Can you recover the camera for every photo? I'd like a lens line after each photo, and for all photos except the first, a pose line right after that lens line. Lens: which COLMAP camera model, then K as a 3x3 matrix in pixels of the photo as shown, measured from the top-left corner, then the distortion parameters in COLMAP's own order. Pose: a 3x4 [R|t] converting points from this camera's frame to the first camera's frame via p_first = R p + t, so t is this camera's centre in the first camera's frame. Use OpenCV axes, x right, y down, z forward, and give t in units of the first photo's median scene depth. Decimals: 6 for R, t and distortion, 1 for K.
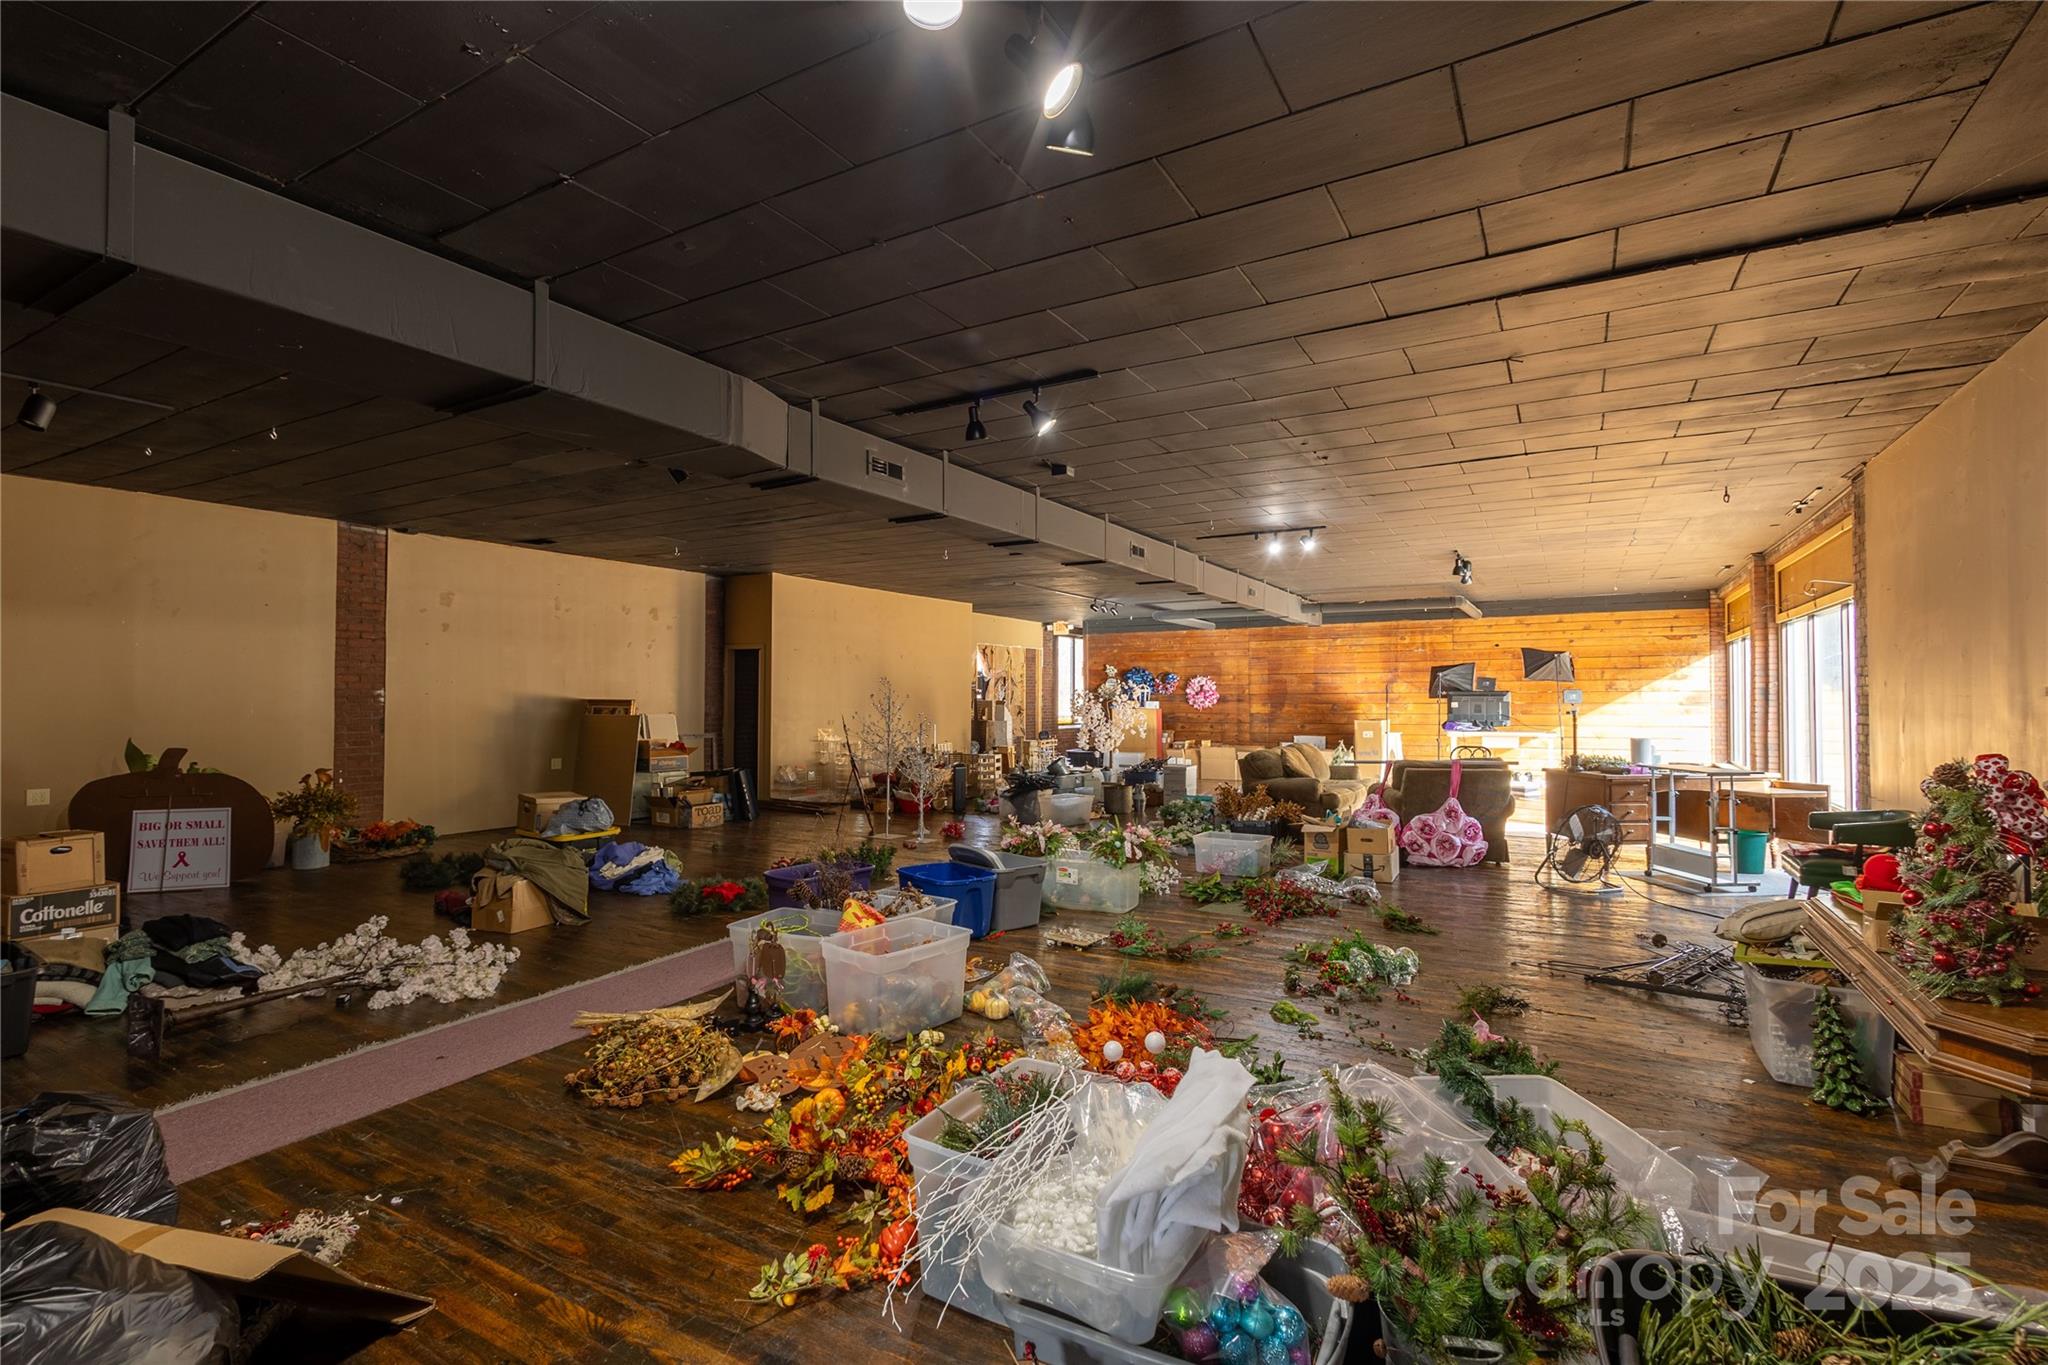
lens RADIAL K [[938.0, 0, 1022.6], [0, 938.0, 683.5], [0, 0, 1]] dist [0.011650, -0.004590]
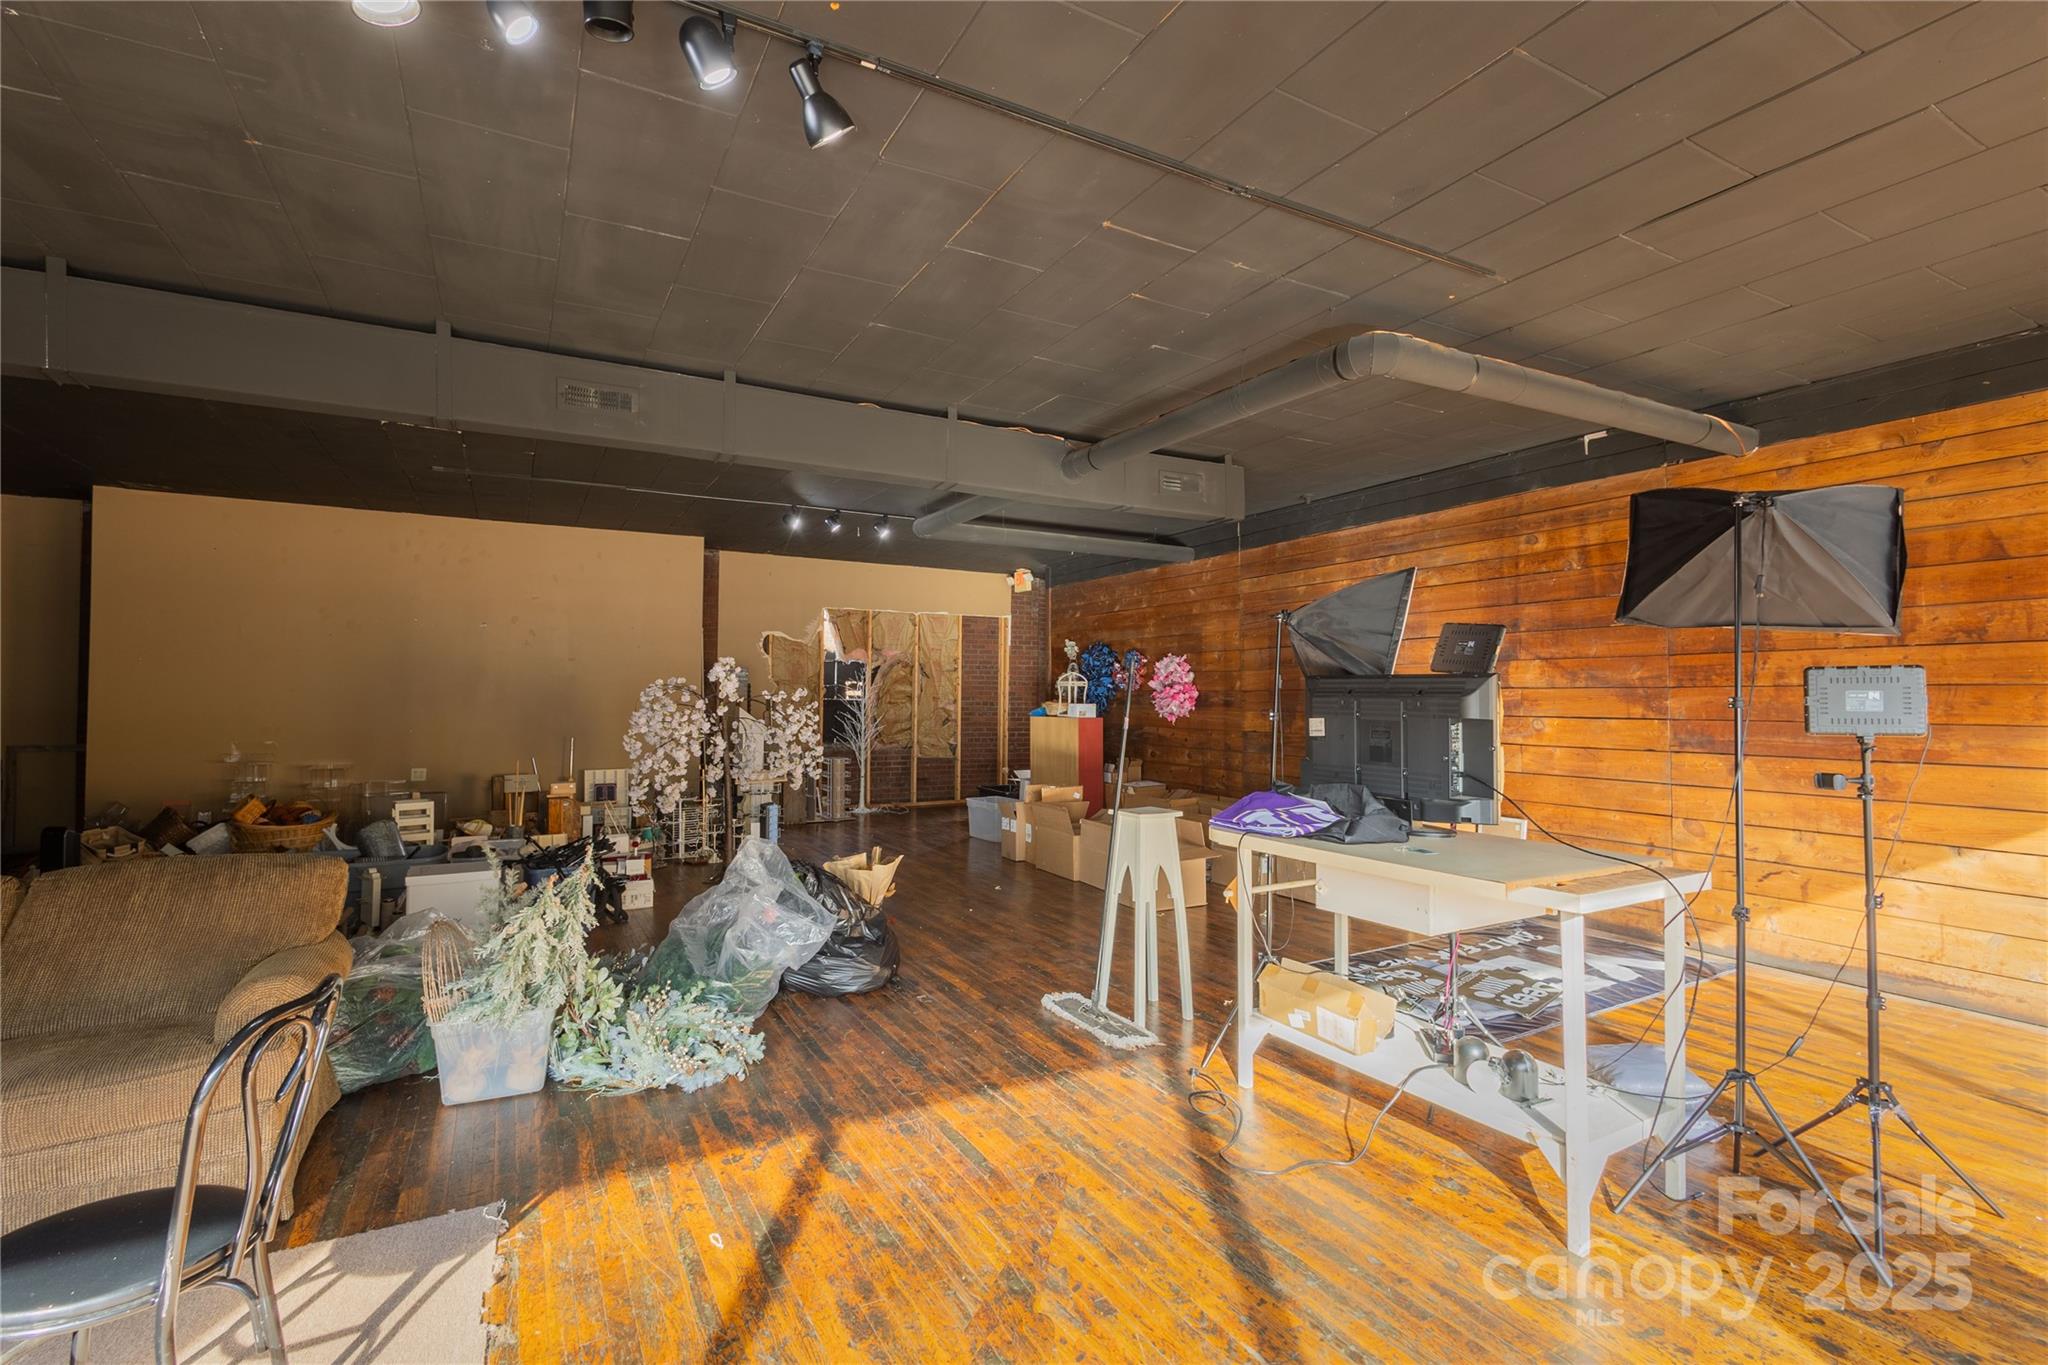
lens RADIAL K [[938.0, 0, 1025.1], [0, 938.0, 679.3], [0, 0, 1]] dist [0.011650, -0.004590]
pose [[0.855478, -0.001872, -0.517836, 0.471762], [-0.000288, 0.999992, -0.004090, 0.009102], [0.517839, 0.003648, 0.855470, 0.646300]]
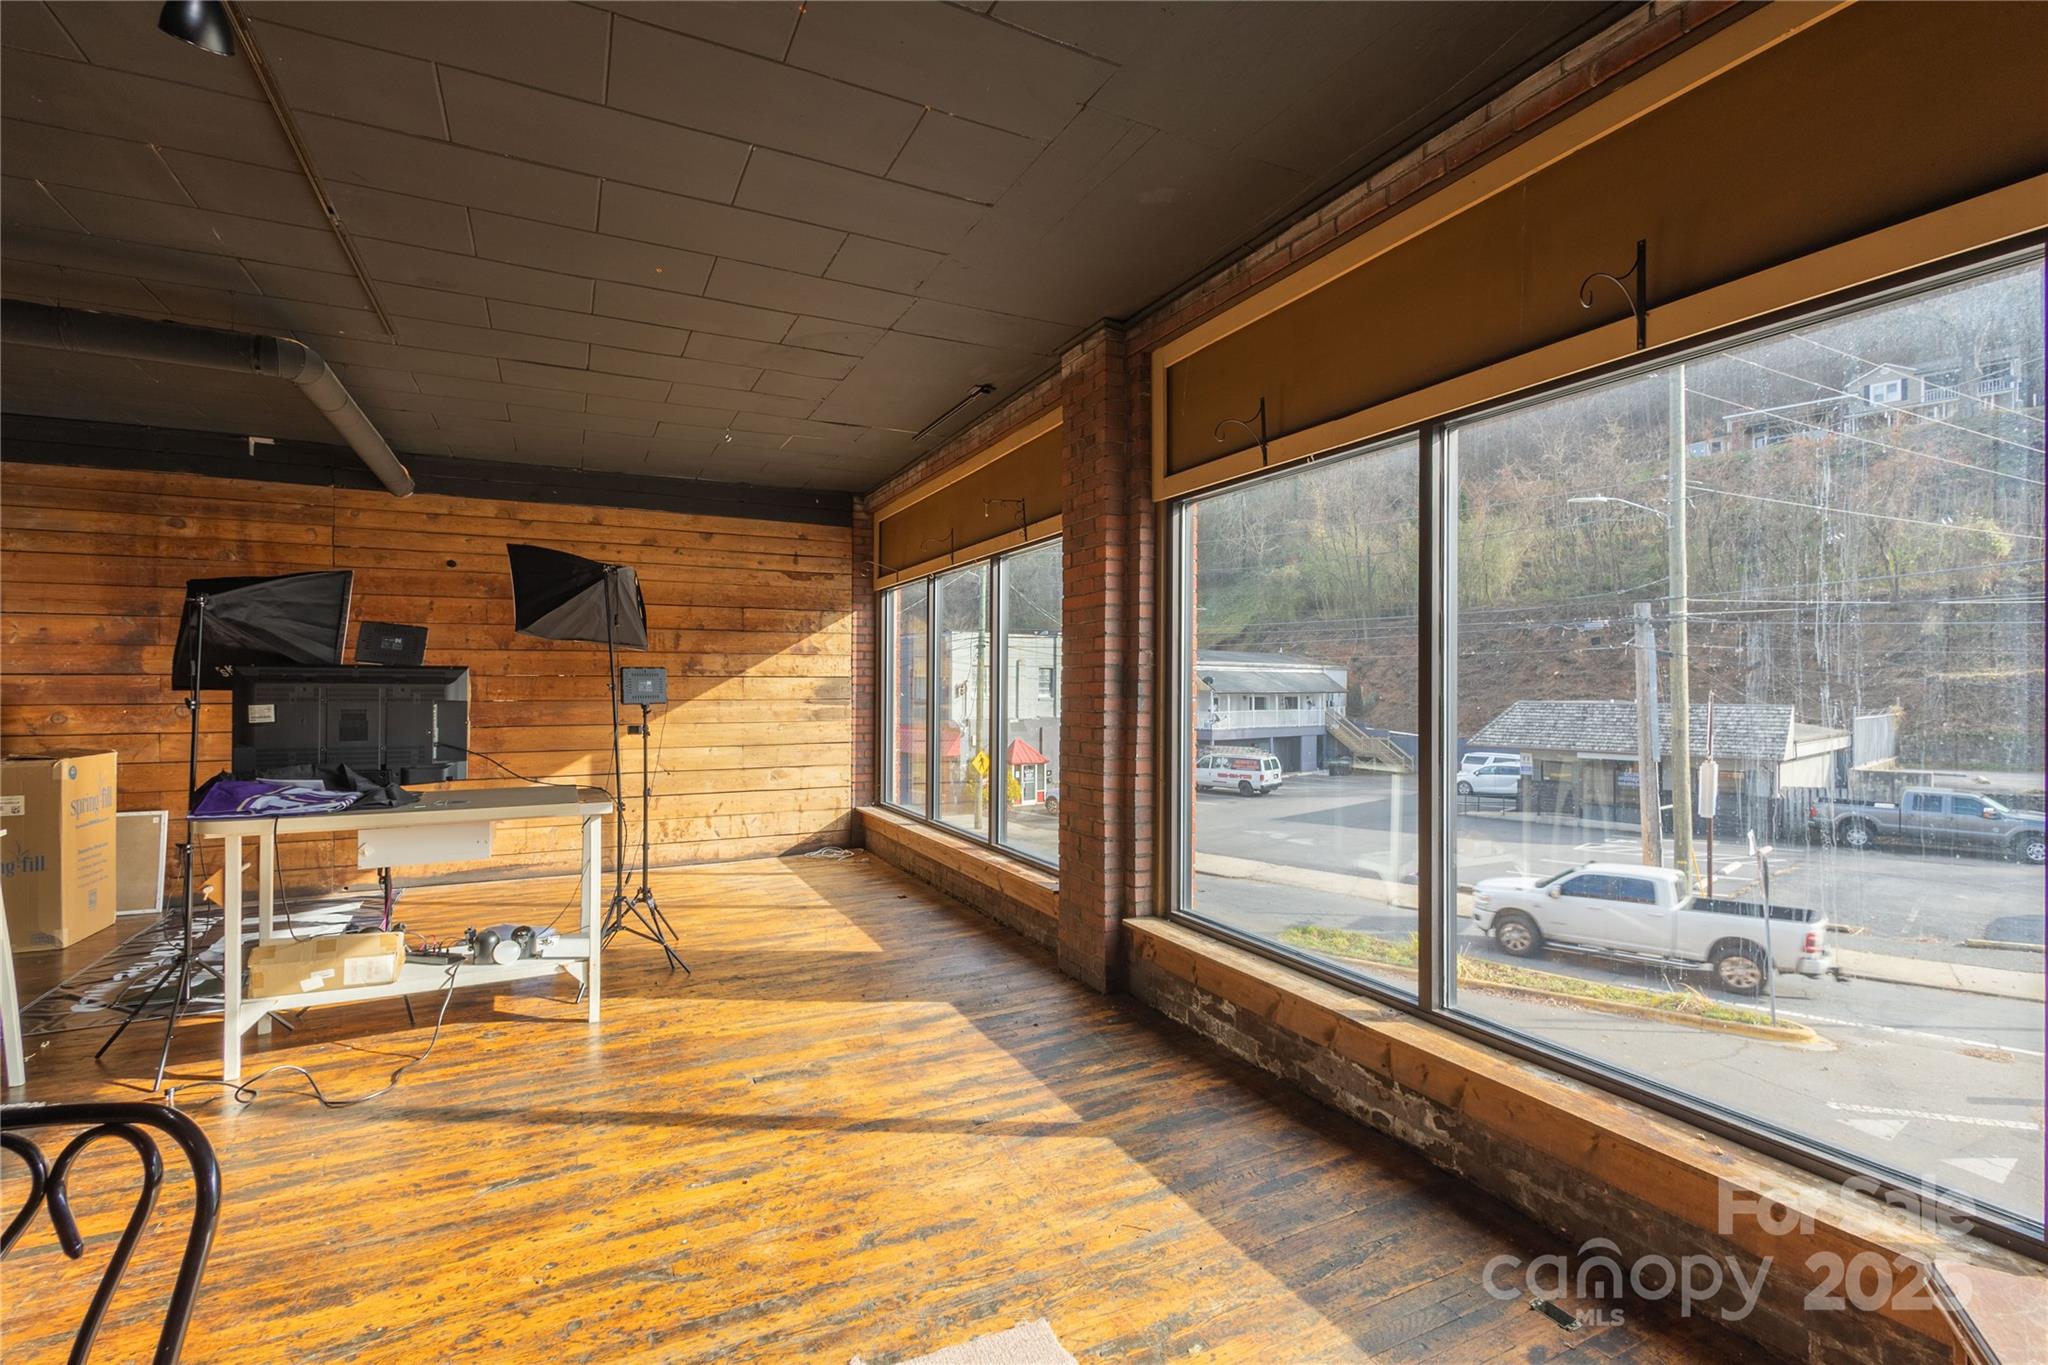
lens RADIAL K [[938.0, 0, 1026.4], [0, 938.0, 684.9], [0, 0, 1]] dist [0.011650, -0.004590]
pose [[0.552577, 0.005785, 0.833442, 0.314323], [-0.014710, 0.999888, 0.002812, 0.009073], [-0.833332, -0.013814, 0.552600, 0.586534]]
